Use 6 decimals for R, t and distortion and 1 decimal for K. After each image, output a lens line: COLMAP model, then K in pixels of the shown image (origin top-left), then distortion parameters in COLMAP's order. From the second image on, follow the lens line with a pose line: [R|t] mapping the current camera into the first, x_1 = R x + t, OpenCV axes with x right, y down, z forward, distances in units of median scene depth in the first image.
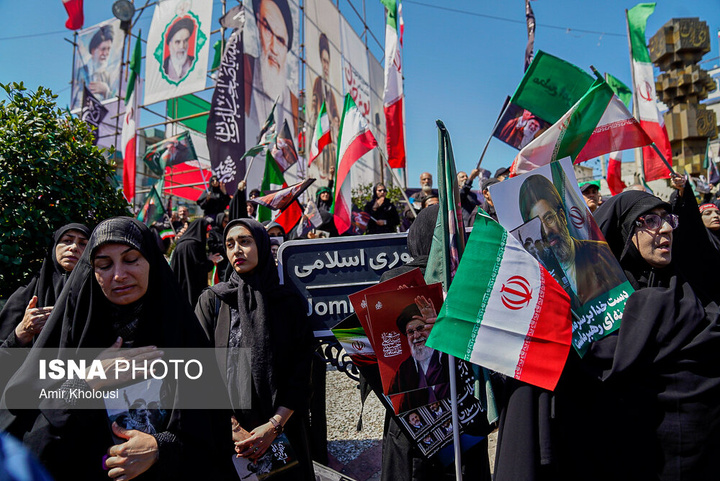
lens RADIAL K [[510.8, 0, 360.0], [0, 510.8, 240.5], [0, 0, 1]] dist [-0.134518, 0.108092]
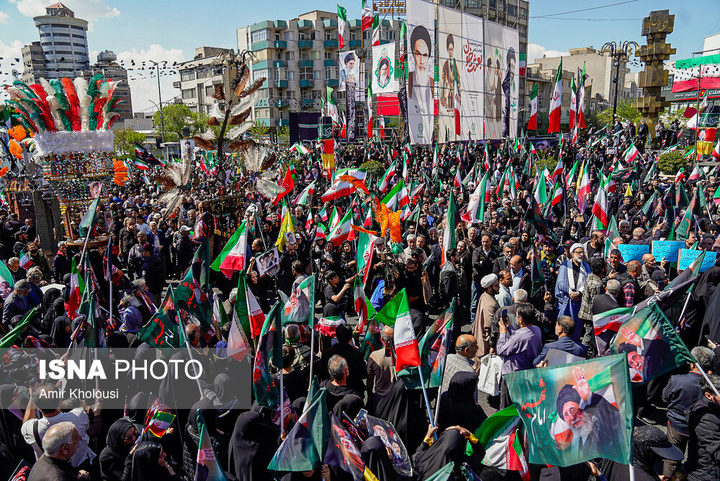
lens RADIAL K [[510.8, 0, 360.0], [0, 510.8, 240.5], [0, 0, 1]] dist [-0.134518, 0.108092]
pose [[0.932349, 0.066688, -0.355357, 0.456376], [0.045203, 0.953631, 0.297563, -0.313192], [0.358723, -0.293496, 0.886102, -1.447889]]
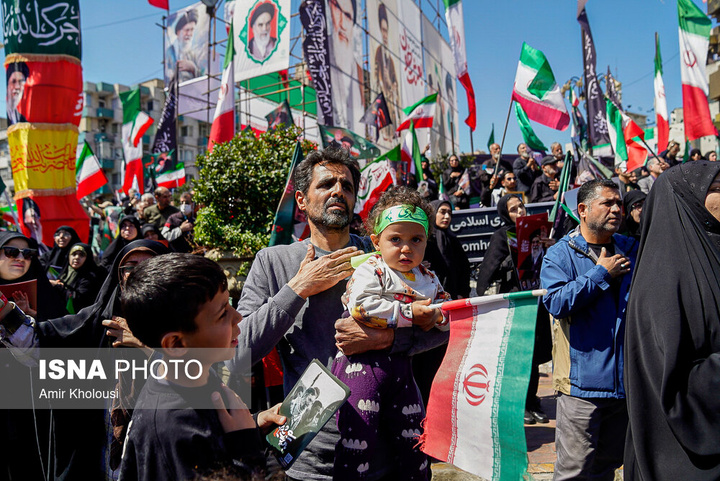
lens RADIAL K [[510.8, 0, 360.0], [0, 510.8, 240.5], [0, 0, 1]] dist [-0.134518, 0.108092]
pose [[0.996392, -0.013939, -0.083716, -0.050045], [0.021823, 0.995332, 0.094008, -0.012445], [0.082015, -0.095495, 0.992045, -0.142715]]
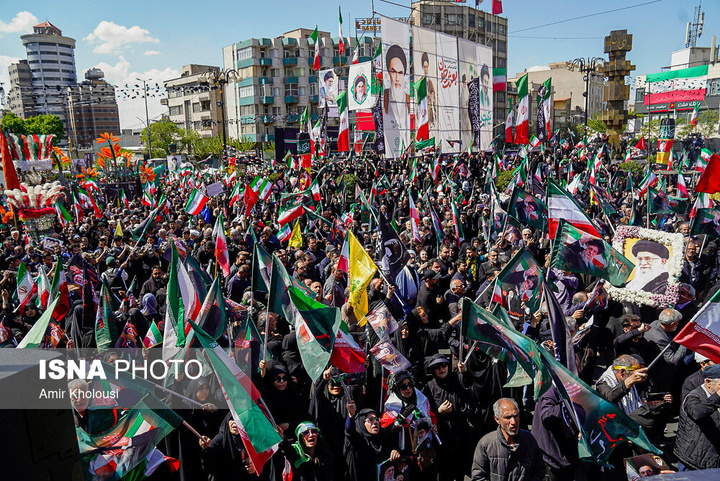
lens RADIAL K [[510.8, 0, 360.0], [0, 510.8, 240.5], [0, 0, 1]] dist [-0.134518, 0.108092]
pose [[0.940036, 0.044191, -0.338201, 0.535745], [0.052768, 0.960789, 0.272212, -0.320289], [0.336969, -0.273736, 0.900844, -1.520364]]
